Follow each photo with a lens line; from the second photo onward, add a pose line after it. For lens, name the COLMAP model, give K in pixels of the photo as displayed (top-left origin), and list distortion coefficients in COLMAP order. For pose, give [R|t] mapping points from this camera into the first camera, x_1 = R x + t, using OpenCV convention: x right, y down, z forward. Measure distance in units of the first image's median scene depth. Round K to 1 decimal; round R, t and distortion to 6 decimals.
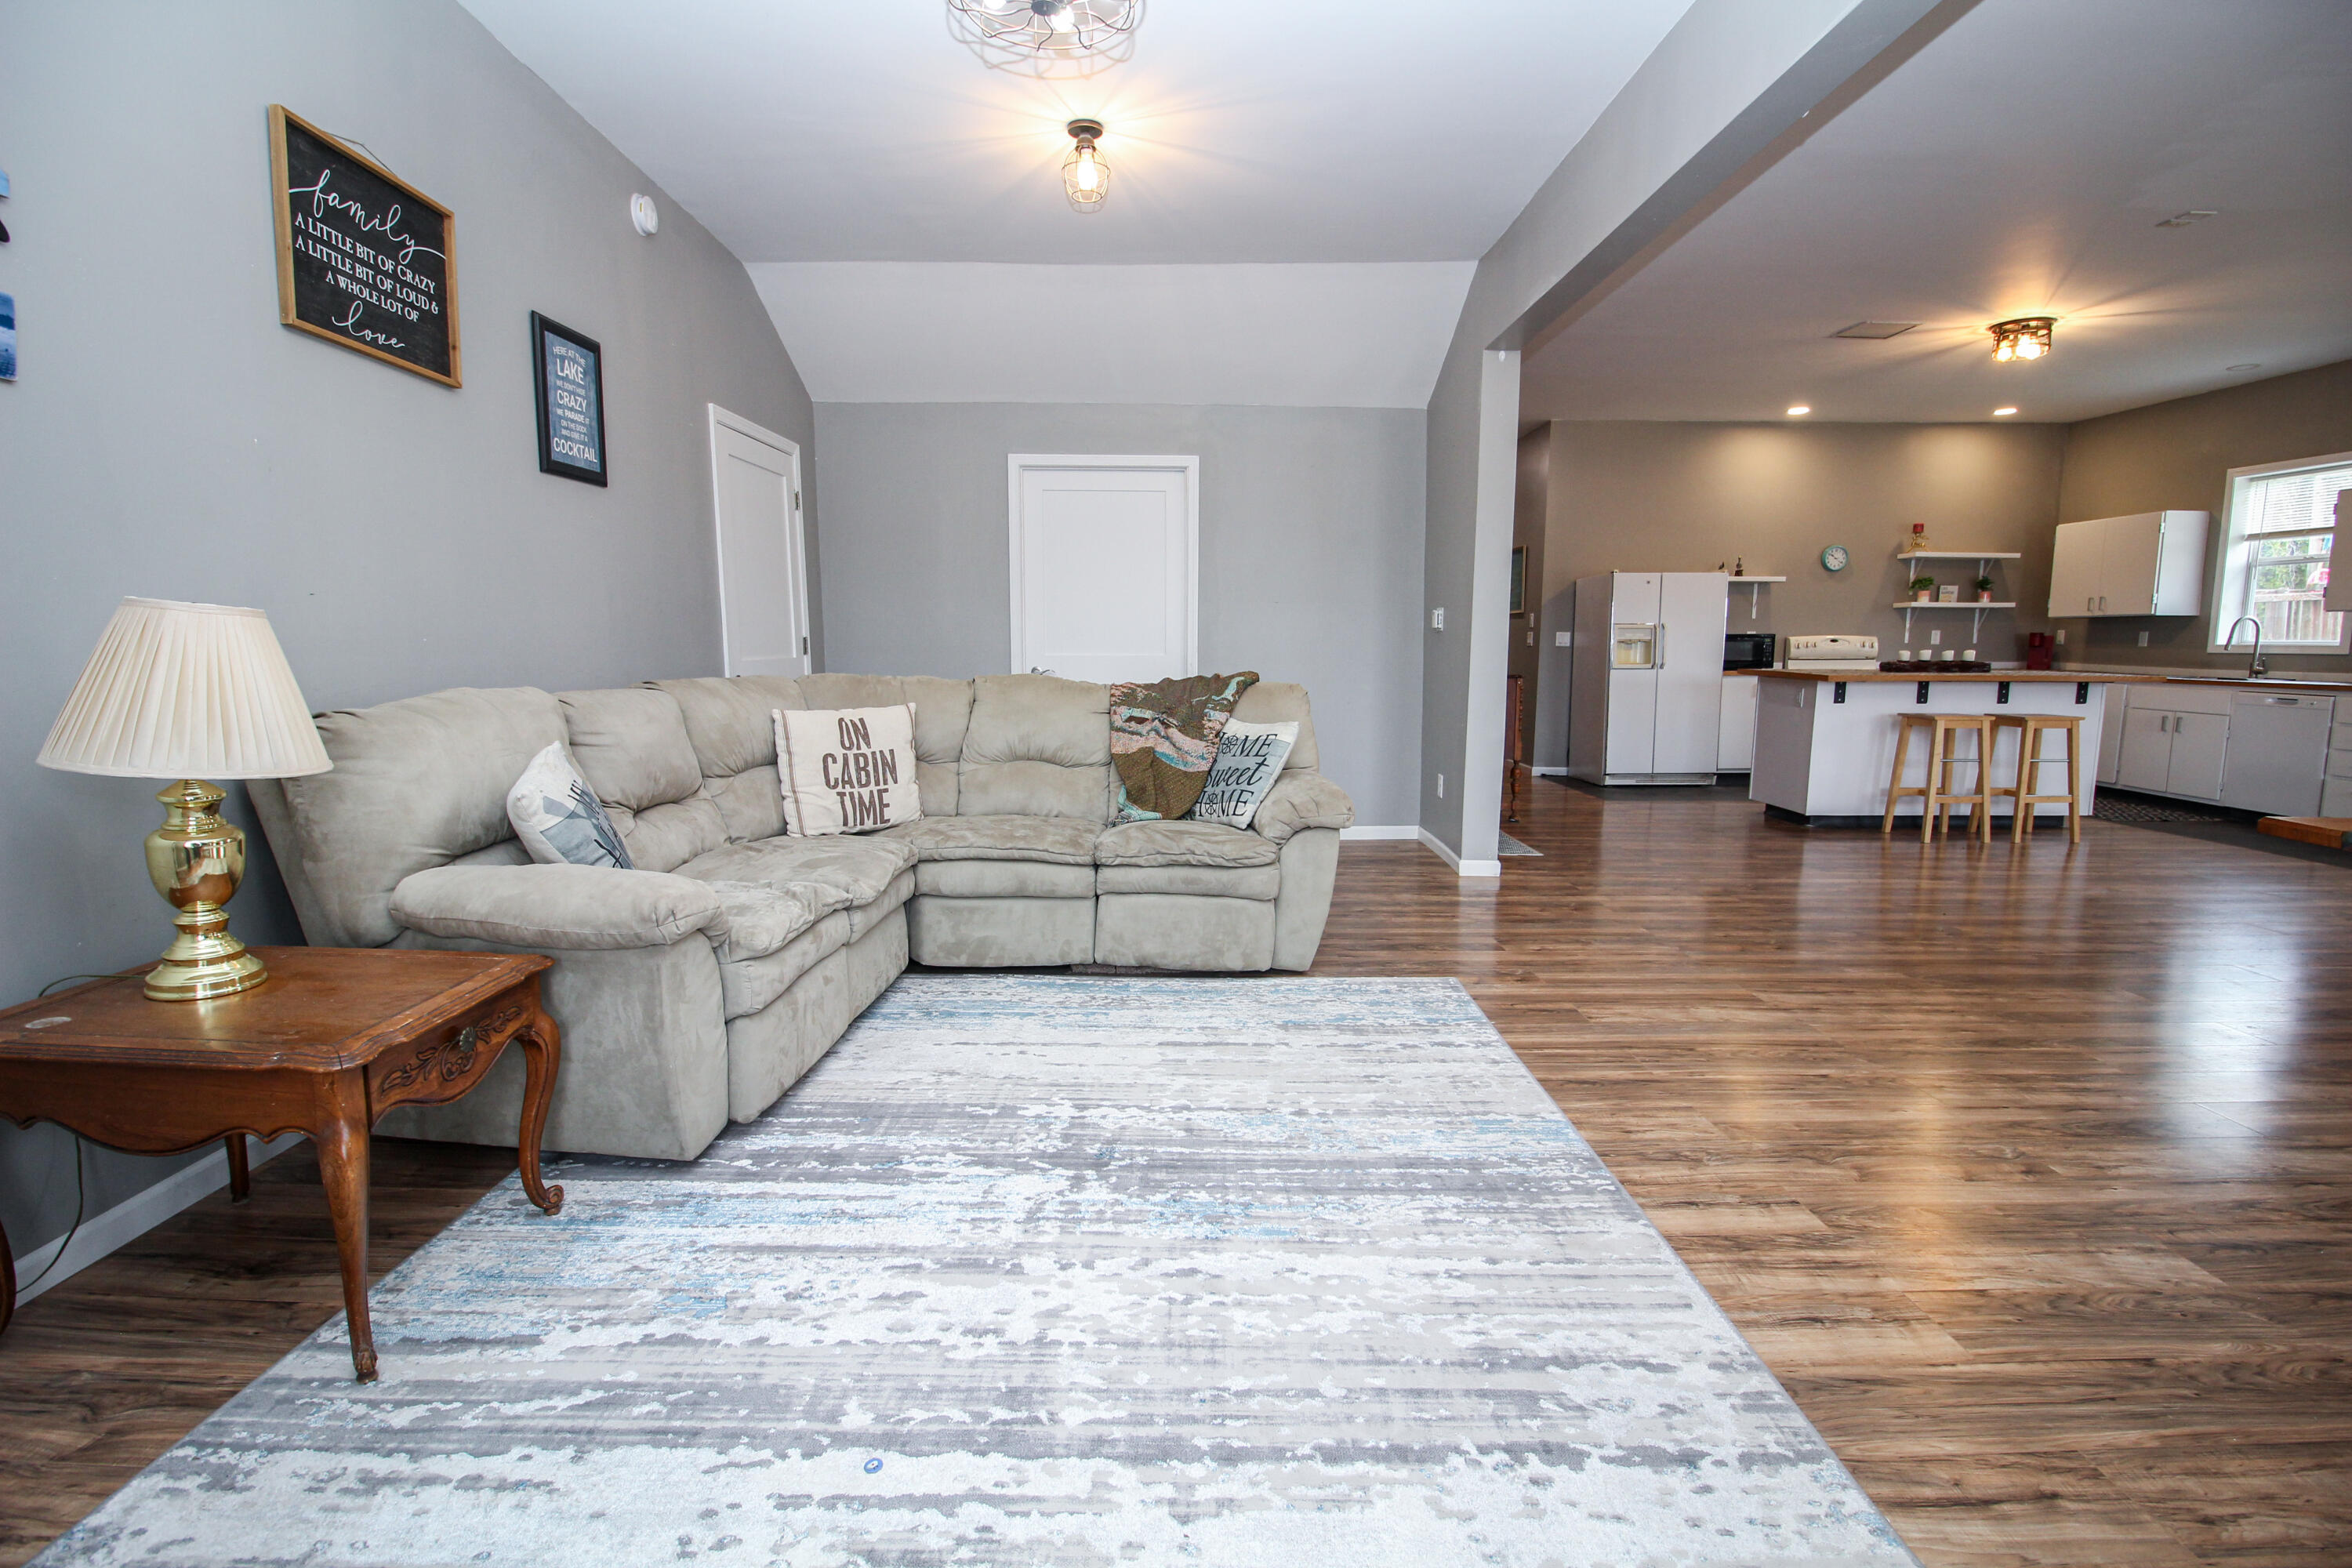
lens RADIAL K [[1086.3, 0, 1188.0], [0, 1086.3, 784.5], [0, 0, 1]] dist [-0.000421, -0.011549]
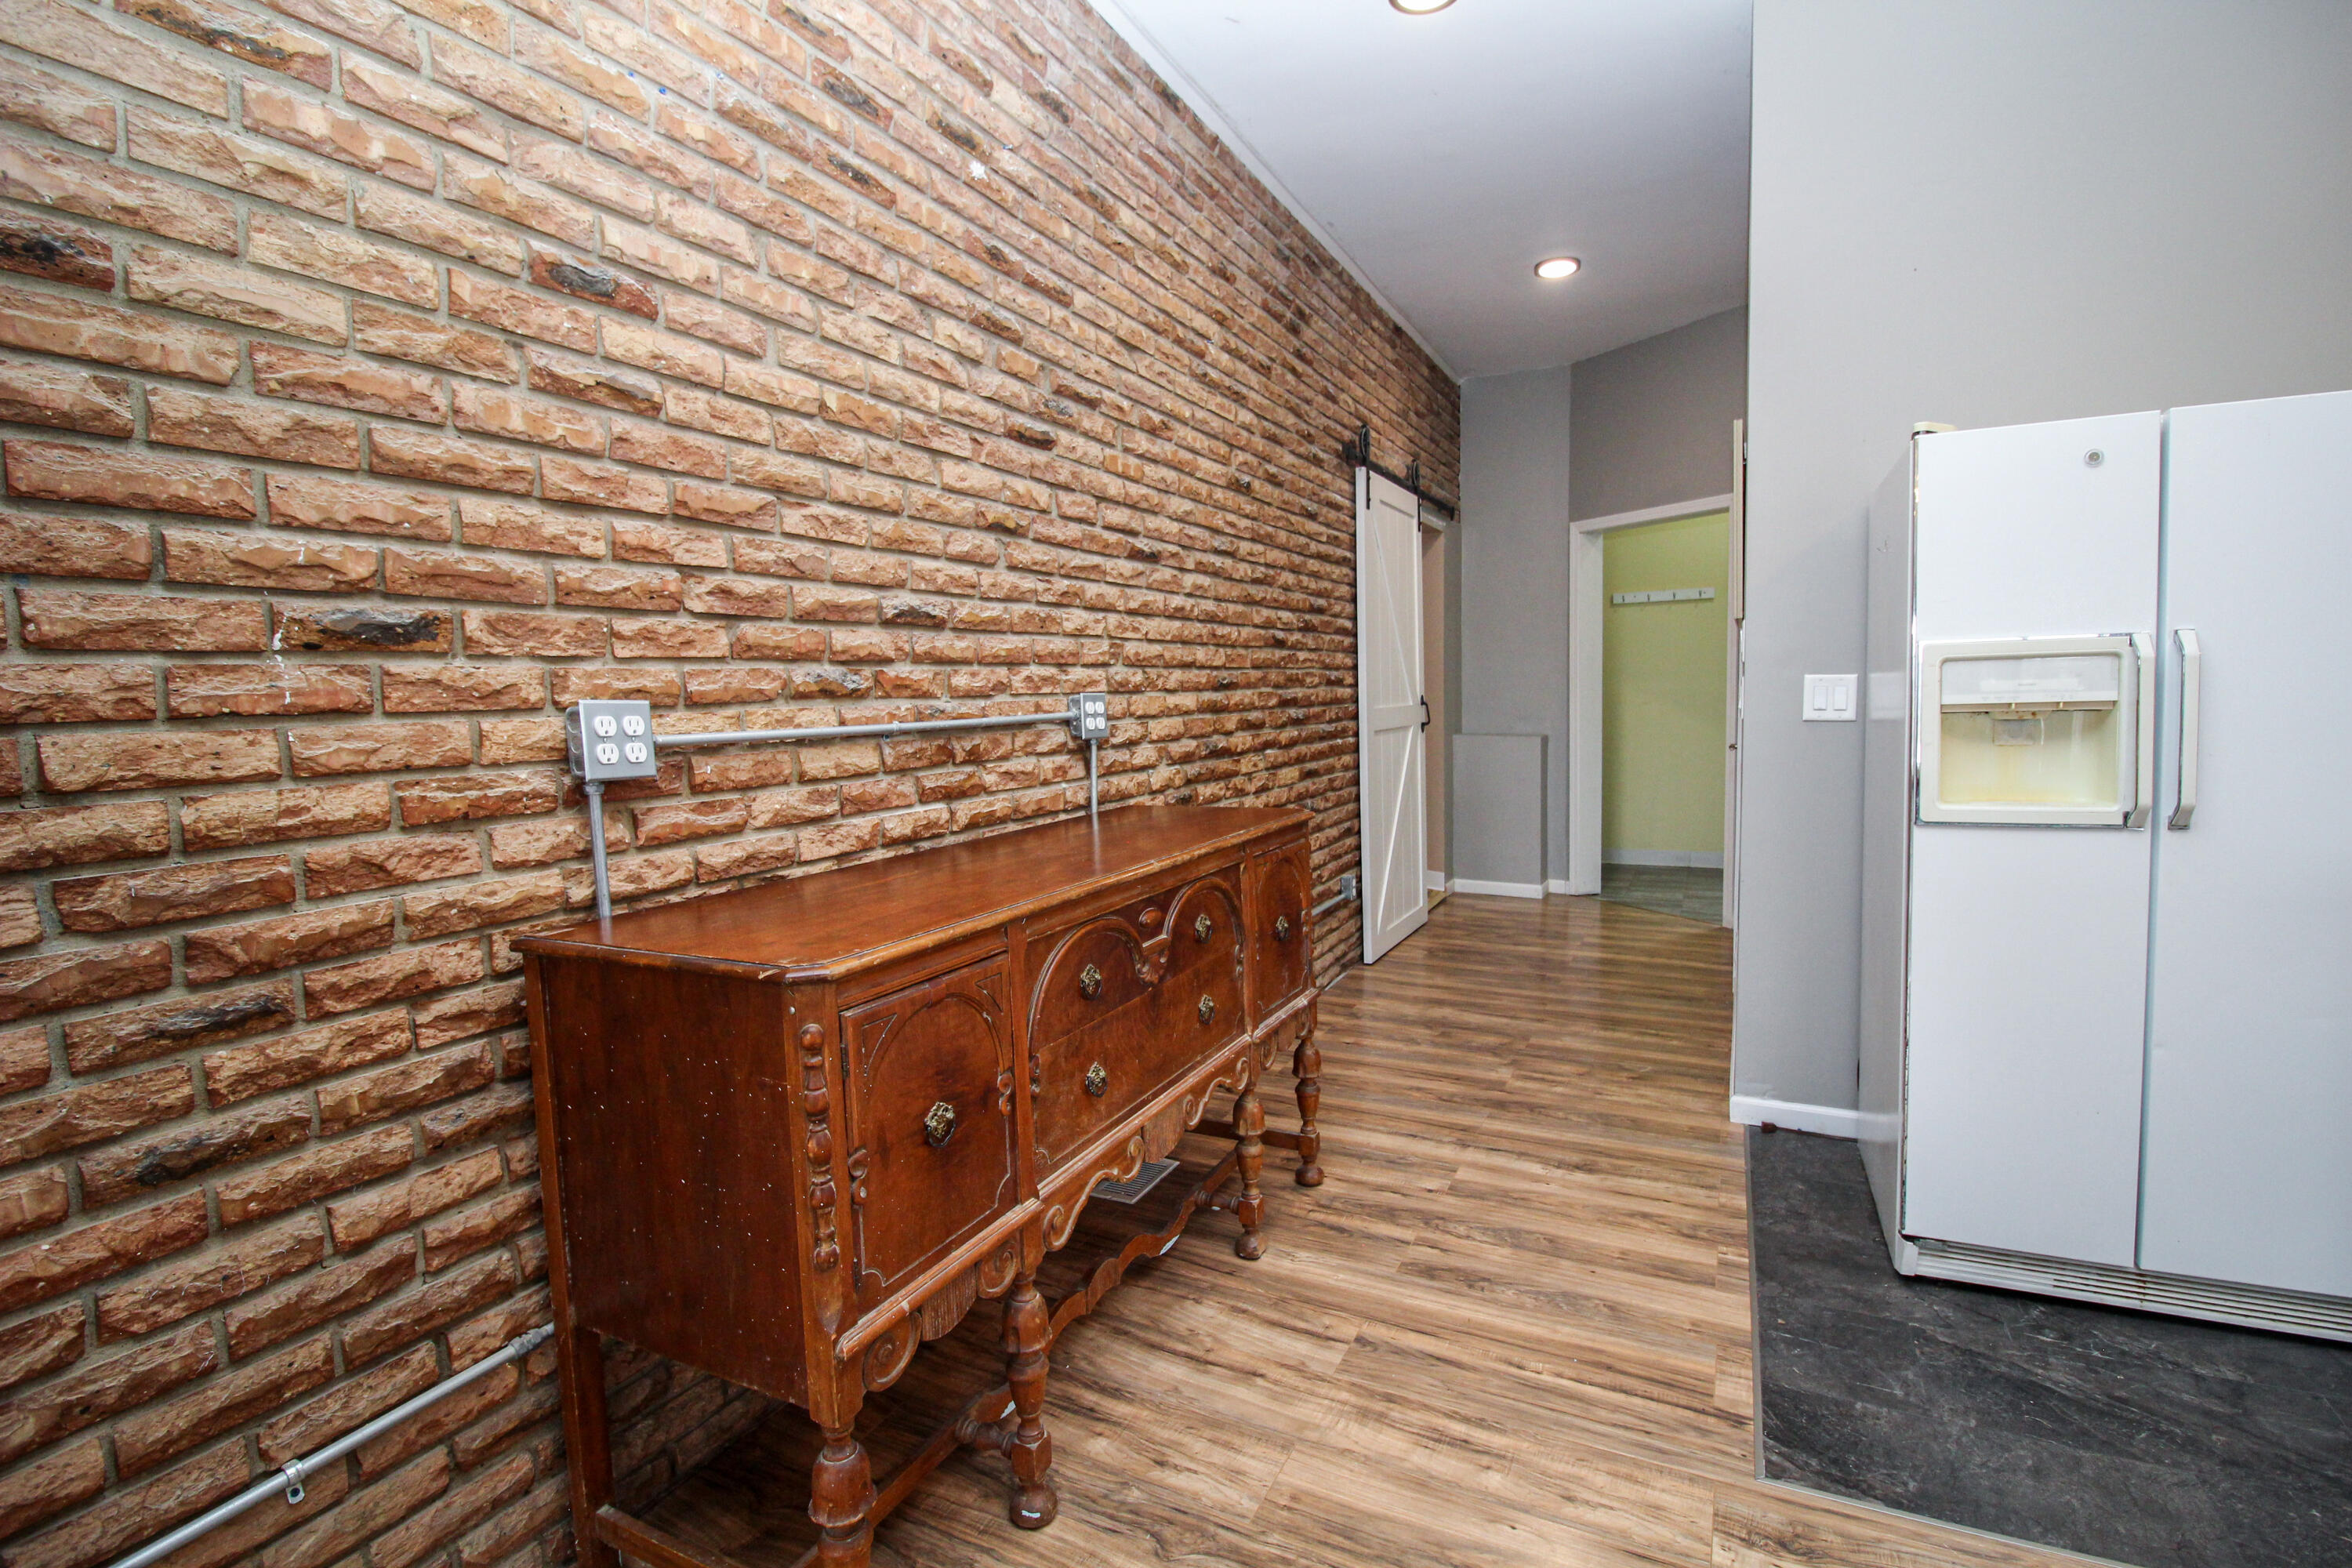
lens RADIAL K [[1086.3, 0, 1182.5], [0, 1086.3, 785.4], [0, 0, 1]] dist [-0.000421, -0.011549]
pose [[0.880563, 0.011118, -0.473799, 0.765770], [-0.029214, 0.999097, -0.030852, -0.218336], [0.473028, 0.041008, 0.880092, 1.496947]]
